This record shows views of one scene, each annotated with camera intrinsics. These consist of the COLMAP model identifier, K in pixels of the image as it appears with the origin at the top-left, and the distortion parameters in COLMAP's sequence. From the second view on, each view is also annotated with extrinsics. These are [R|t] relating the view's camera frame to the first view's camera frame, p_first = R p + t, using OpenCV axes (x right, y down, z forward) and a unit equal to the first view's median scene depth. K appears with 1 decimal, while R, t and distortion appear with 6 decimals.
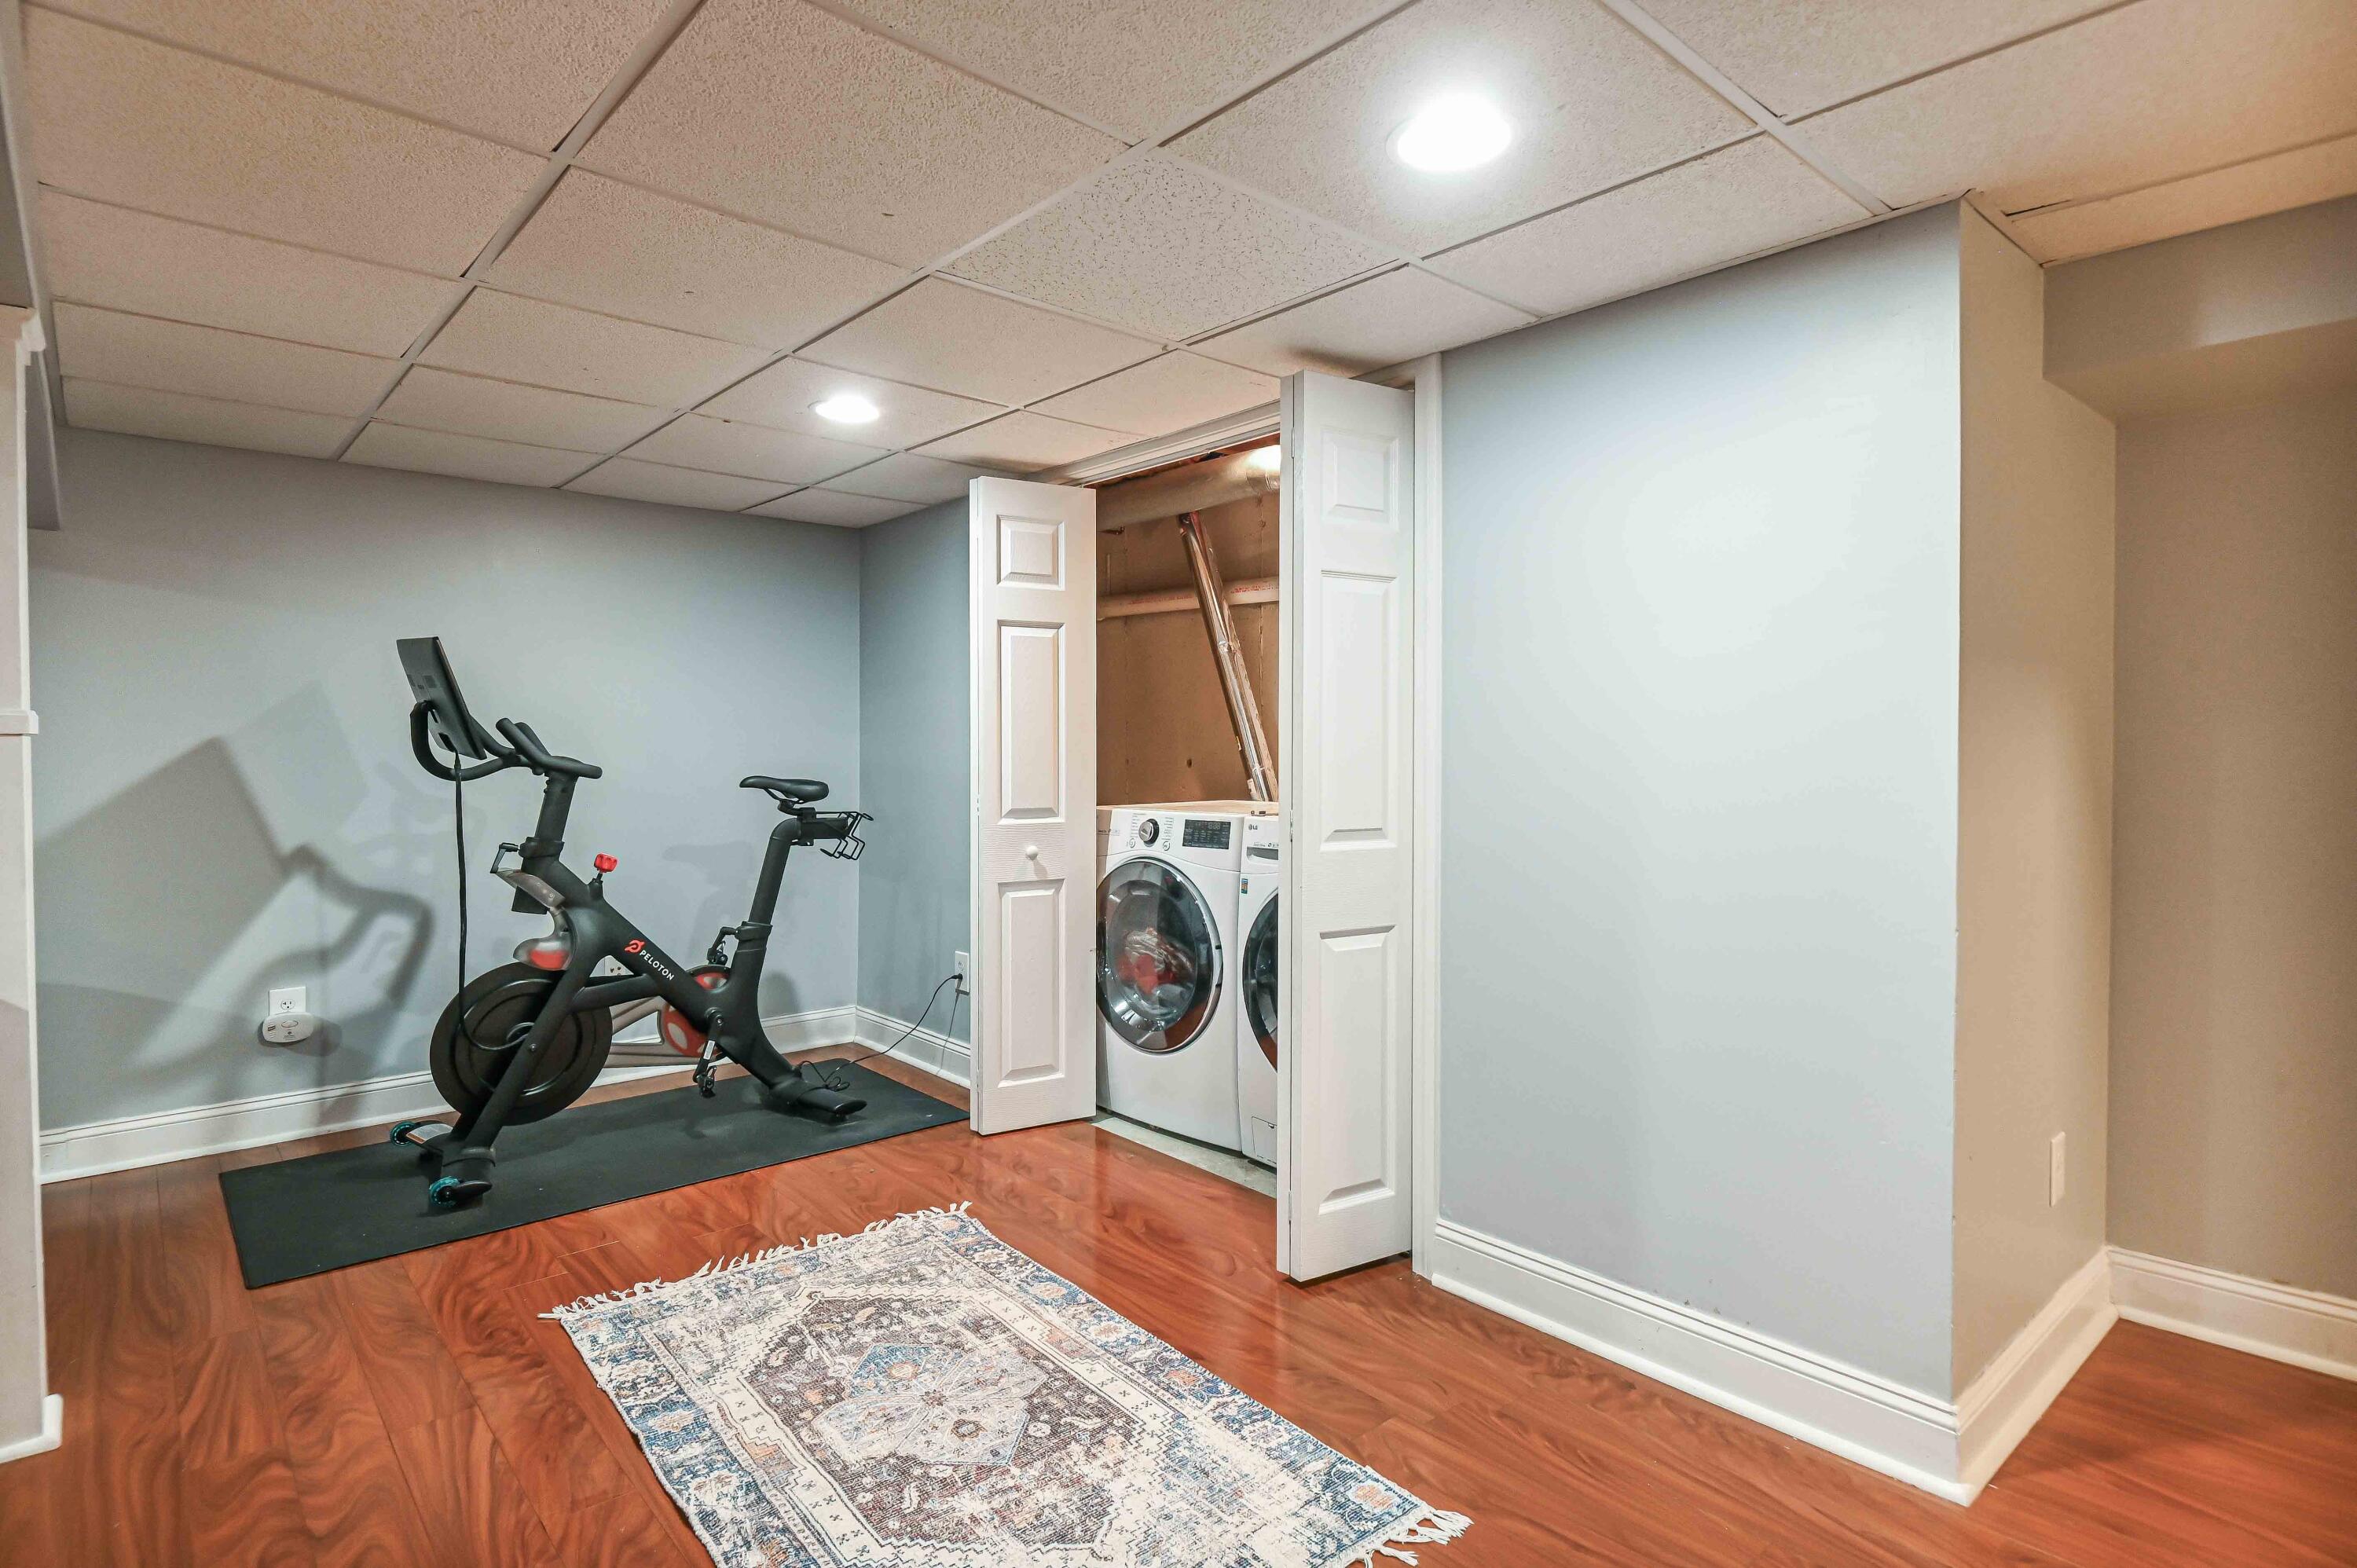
lens RADIAL K [[1218.2, 0, 1099.0], [0, 1218.2, 868.4], [0, 0, 1]] dist [-0.019498, -0.000359]
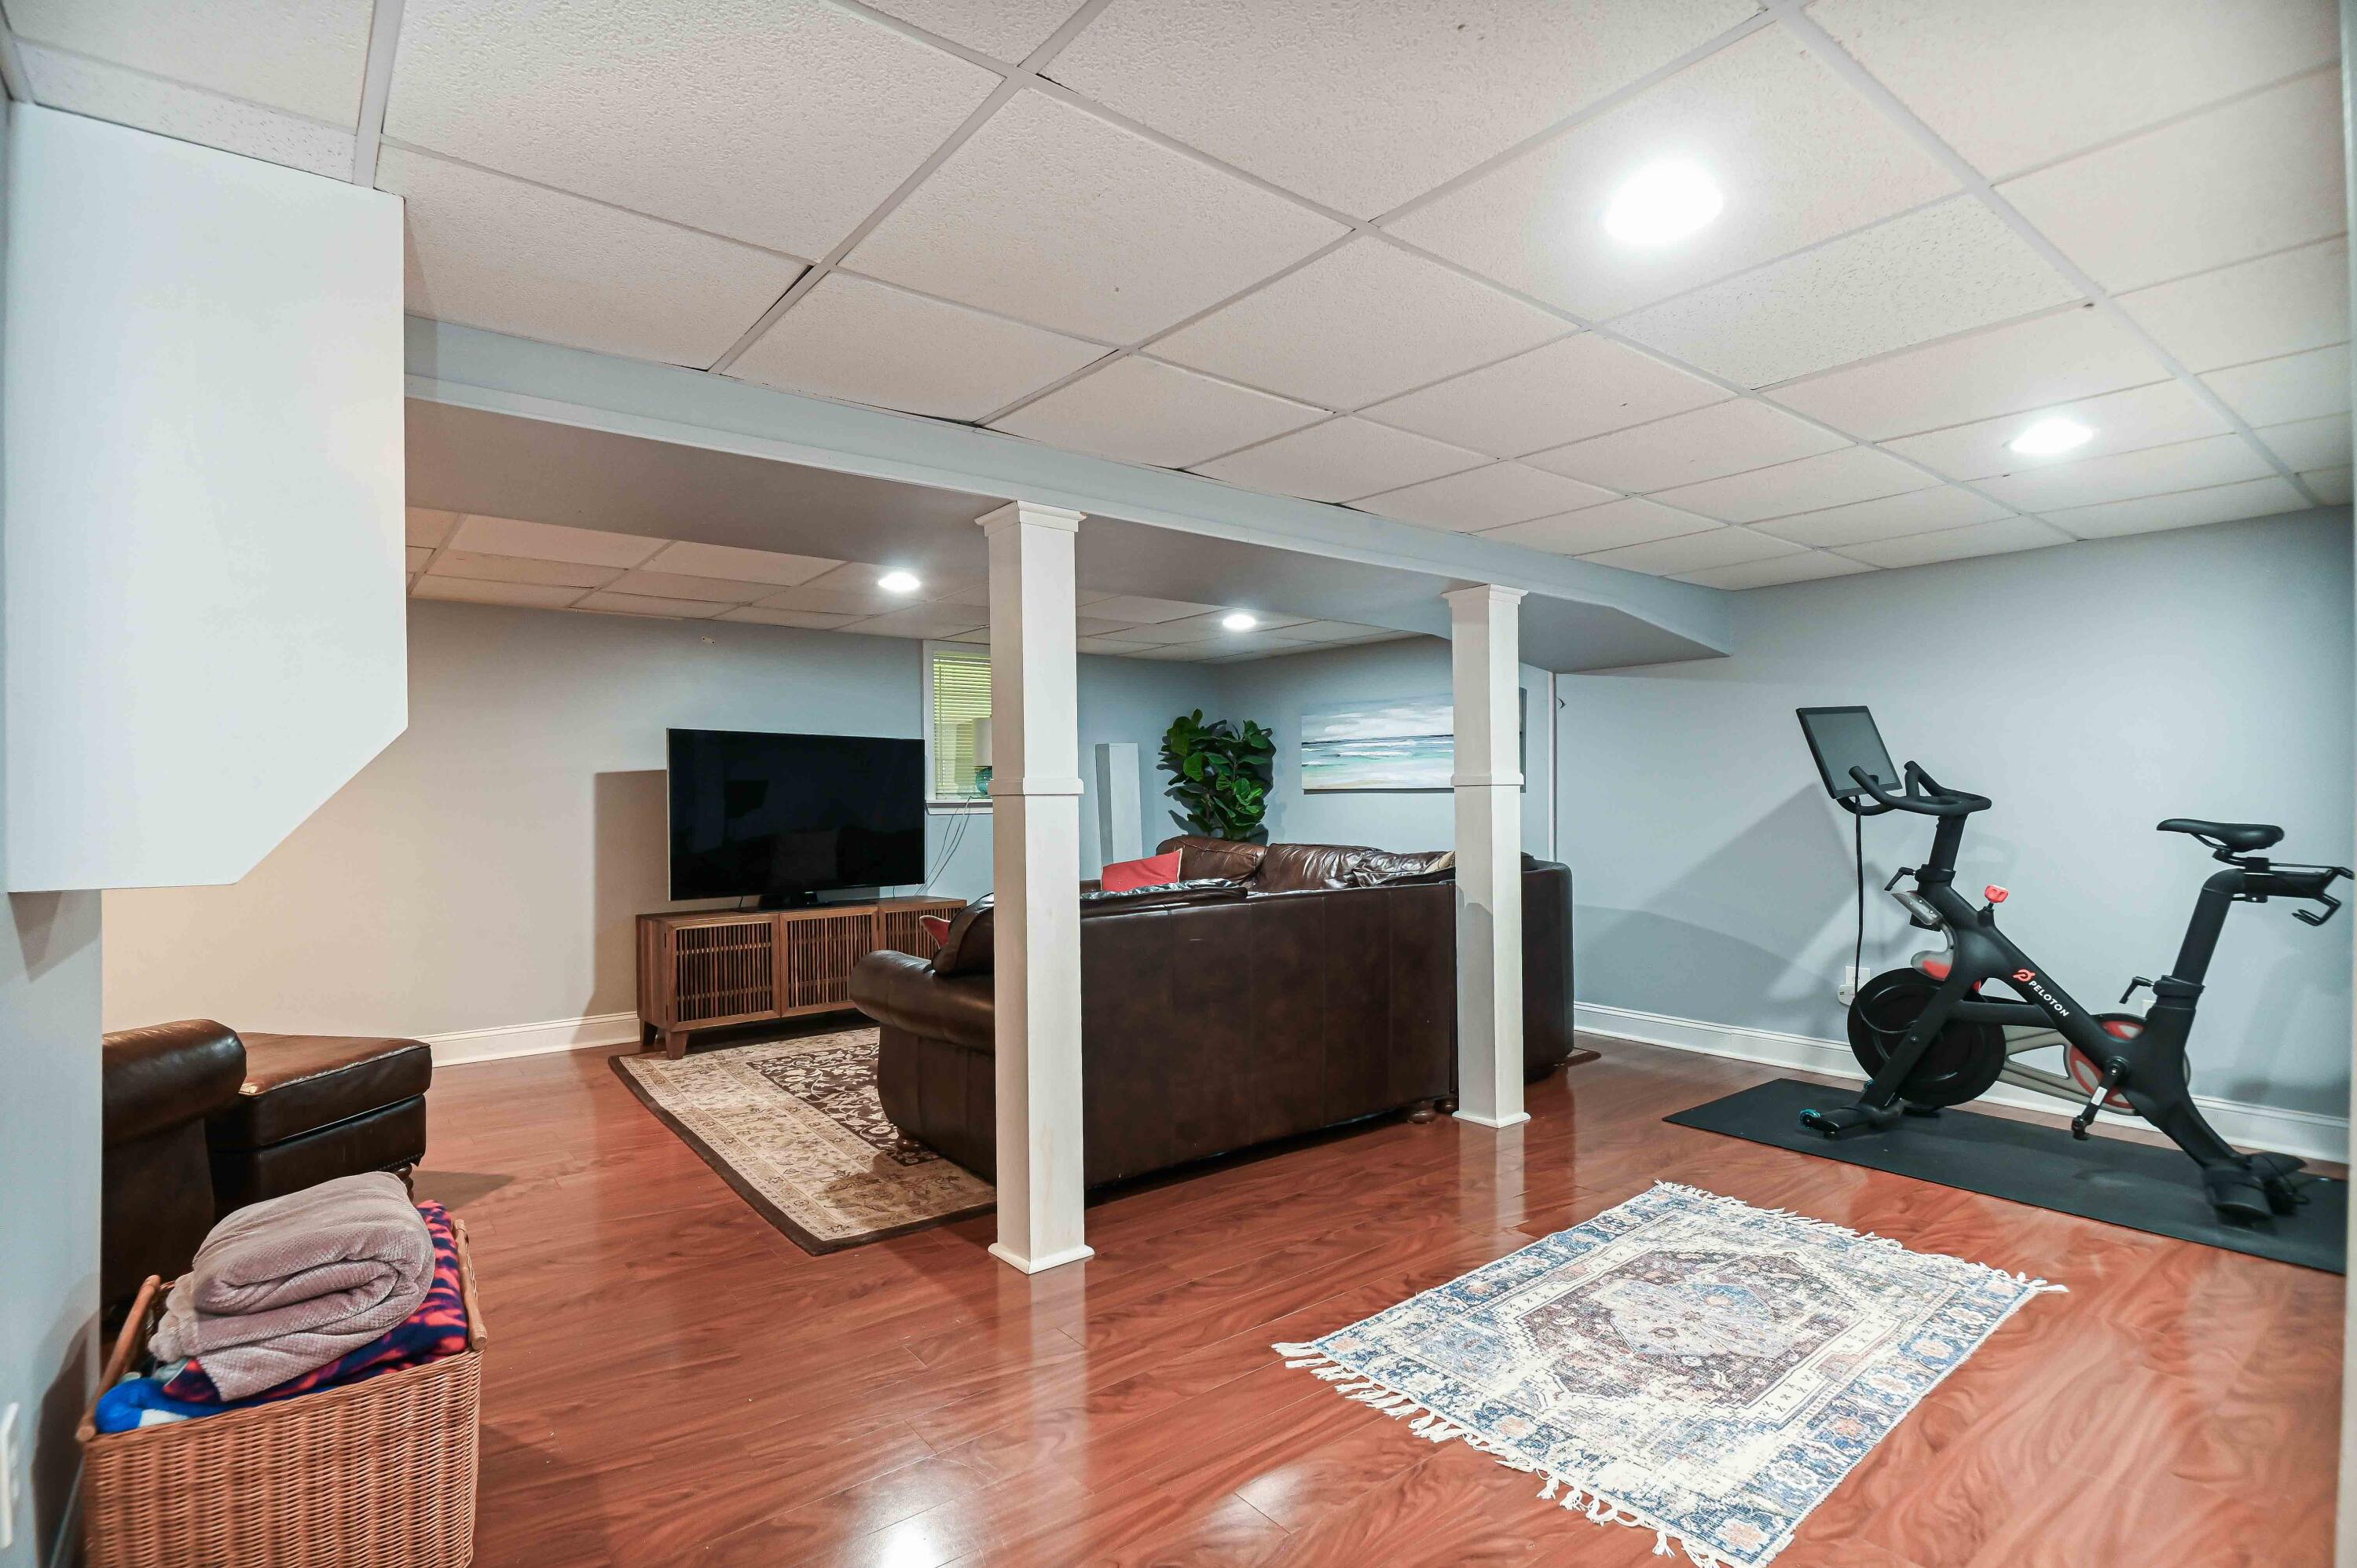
lens RADIAL K [[1138.8, 0, 1158.9], [0, 1138.8, 806.8], [0, 0, 1]] dist [0.026458, -0.028254]
pose [[0.016942, 0.026394, -0.999508, 0.660944], [-0.078262, 0.996620, 0.024992, -0.053317], [0.996789, 0.077800, 0.018950, 0.236210]]
